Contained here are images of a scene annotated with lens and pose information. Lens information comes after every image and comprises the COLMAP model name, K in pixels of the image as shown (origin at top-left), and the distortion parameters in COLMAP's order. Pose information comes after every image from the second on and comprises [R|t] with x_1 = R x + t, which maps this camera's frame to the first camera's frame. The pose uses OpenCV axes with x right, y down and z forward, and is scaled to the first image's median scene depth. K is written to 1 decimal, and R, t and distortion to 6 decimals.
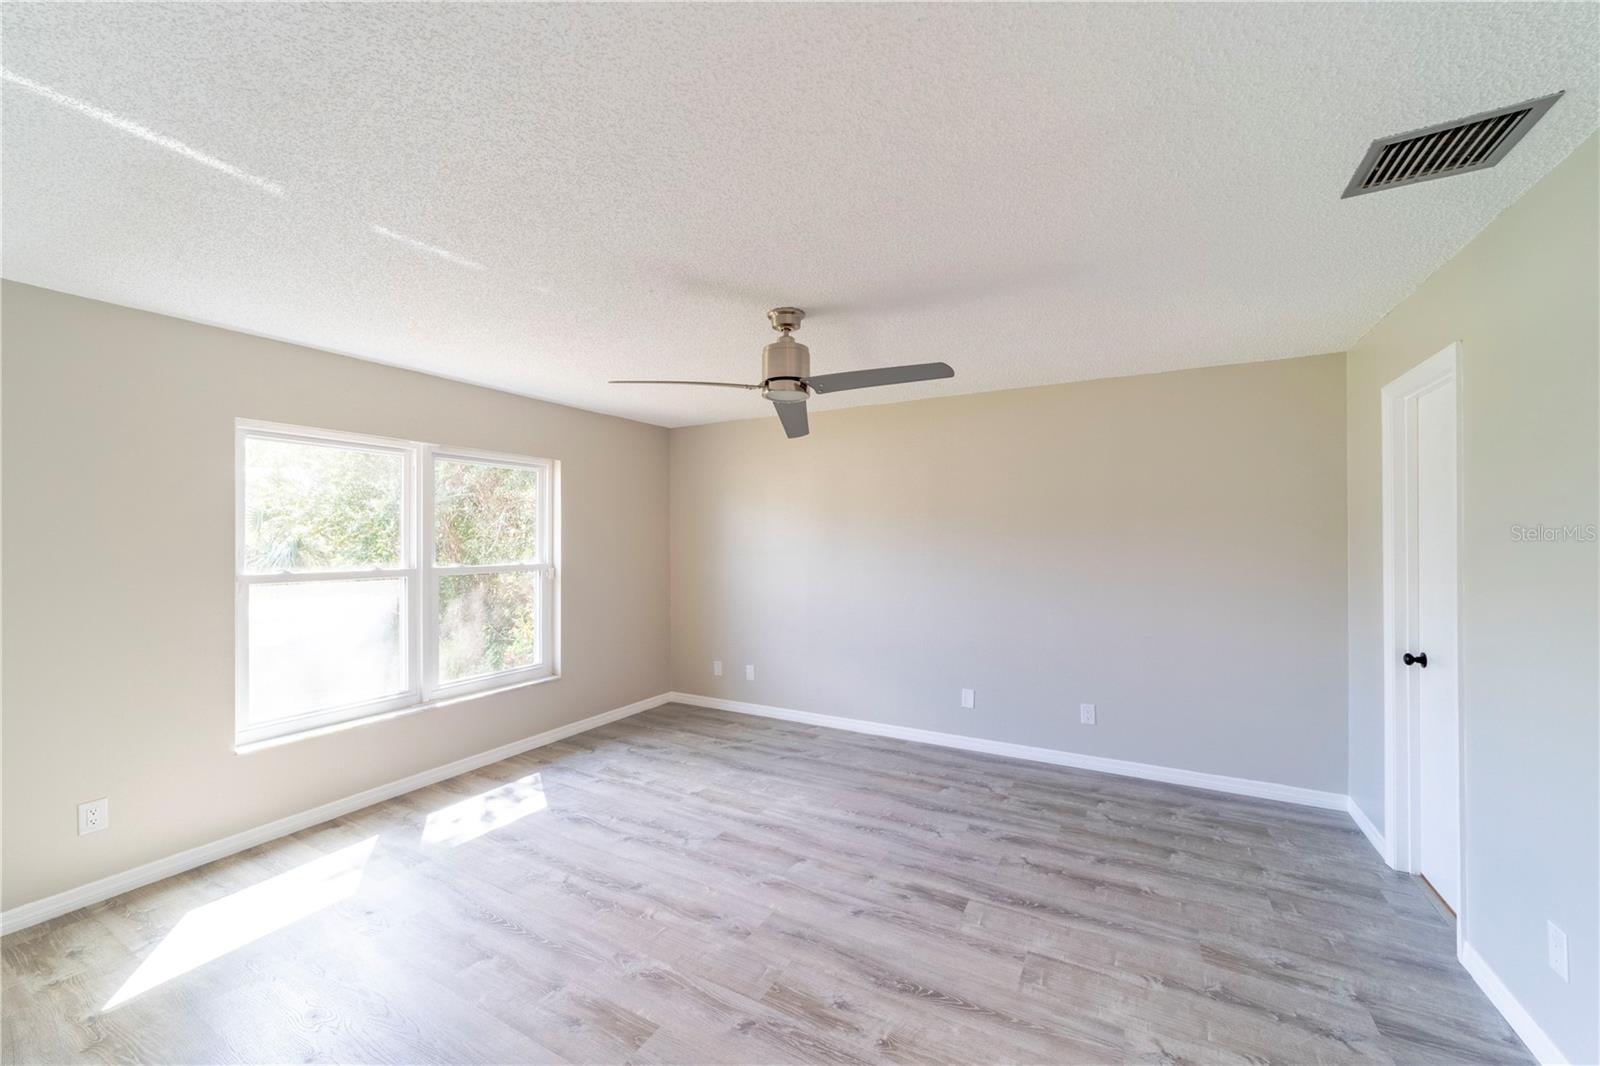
lens RADIAL K [[616.8, 0, 799.3], [0, 616.8, 536.7], [0, 0, 1]] dist [-0.009587, 0.004259]
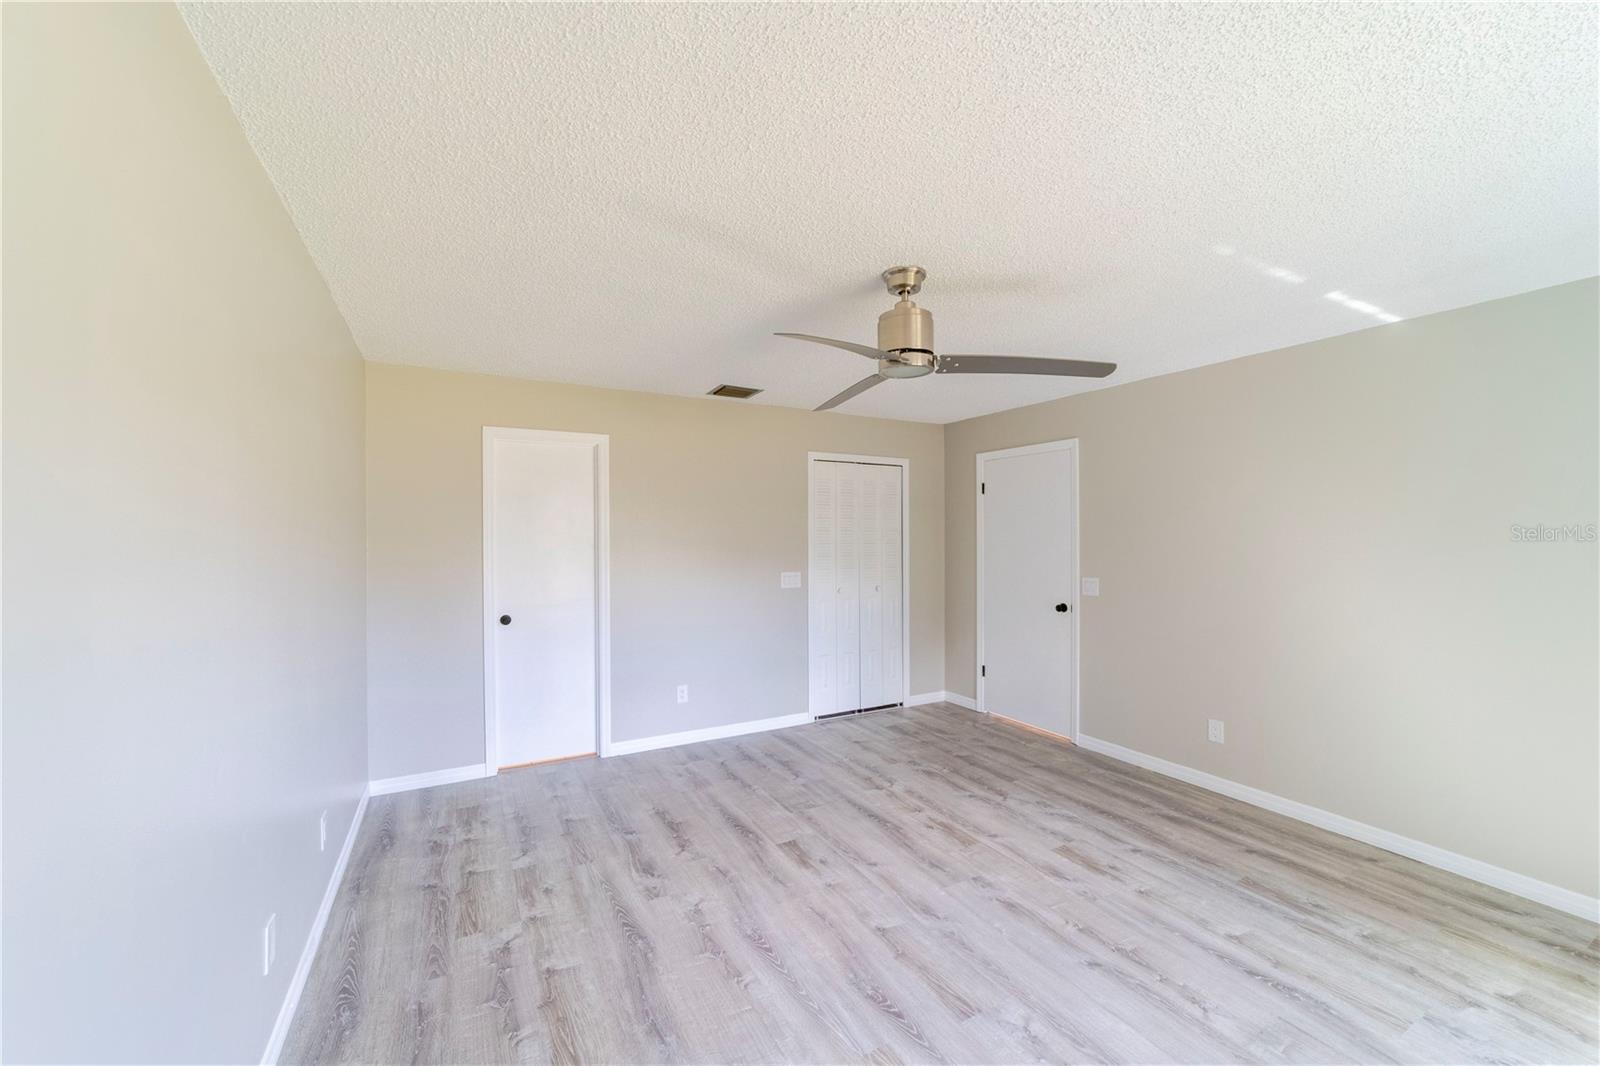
lens RADIAL K [[616.8, 0, 799.6], [0, 616.8, 534.3], [0, 0, 1]] dist [-0.009587, 0.004259]
pose [[-0.849289, 0.005266, 0.527903, -0.348077], [0.002583, 0.999980, -0.005819, 0.006763], [-0.527923, -0.003579, -0.849285, 1.803288]]
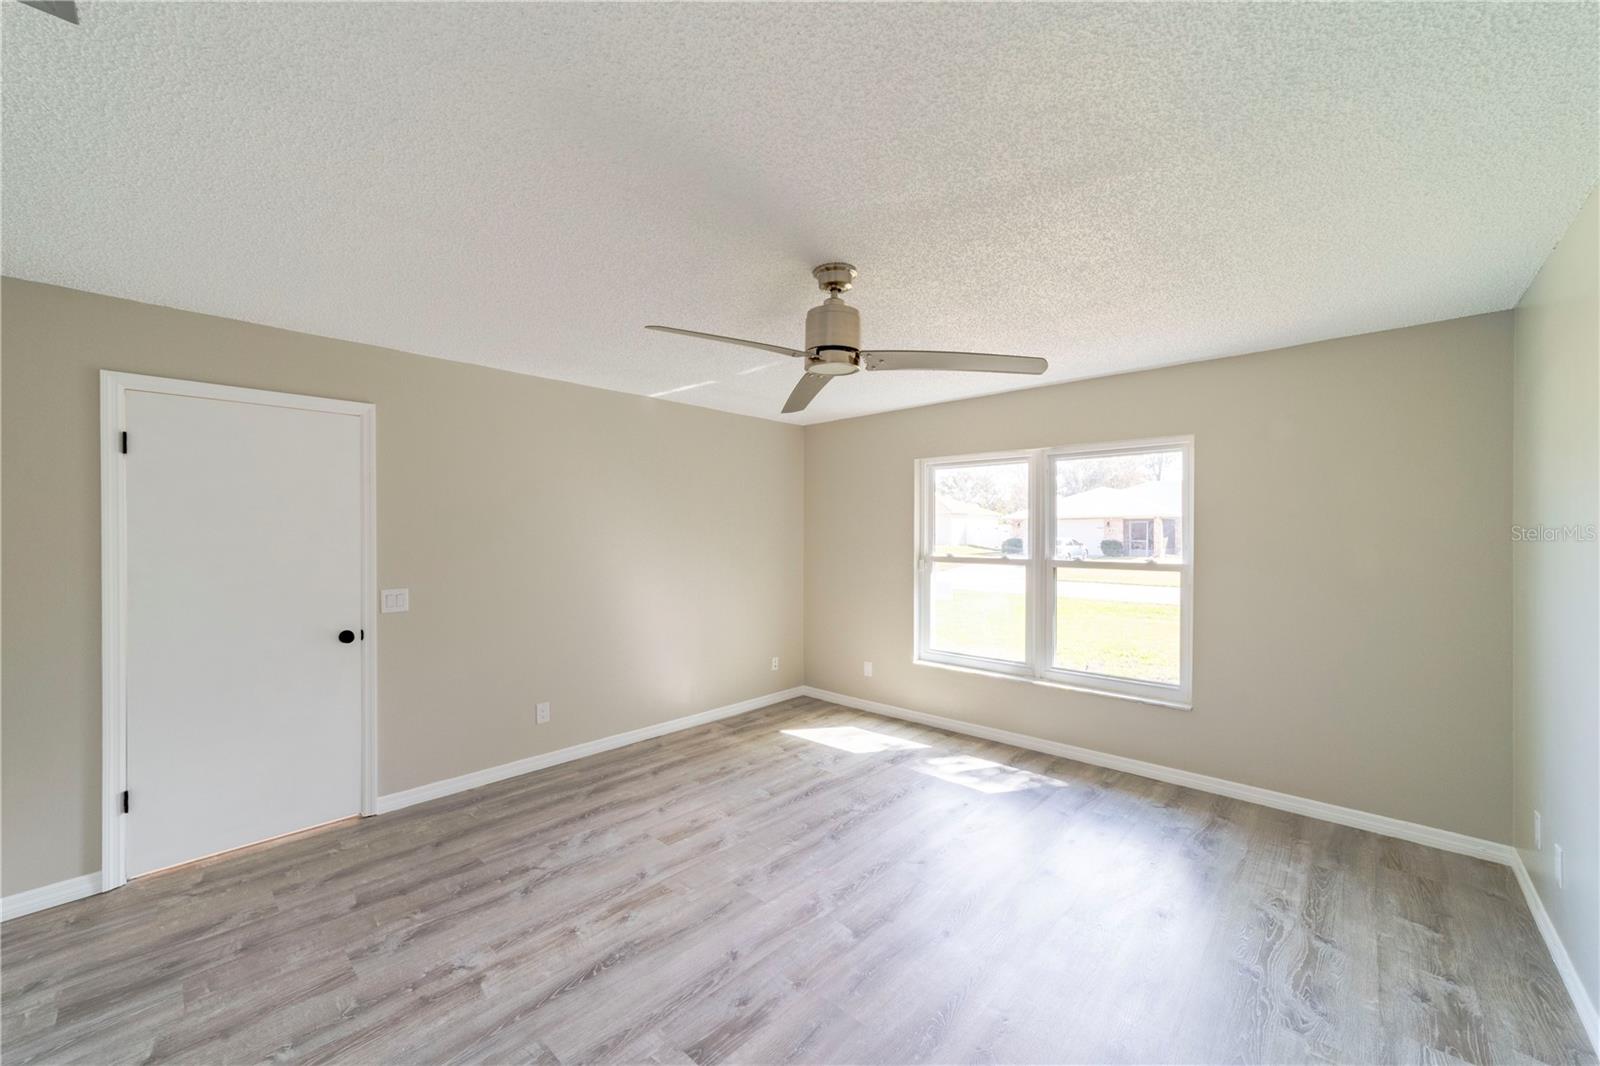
lens RADIAL K [[616.8, 0, 790.2], [0, 616.8, 533.9], [0, 0, 1]] dist [-0.009587, 0.004259]
pose [[-0.247994, 0.003684, -0.968754, 0.825793], [0.003120, 0.999991, 0.003004, -0.000886], [0.968756, -0.002278, -0.248003, 1.150574]]
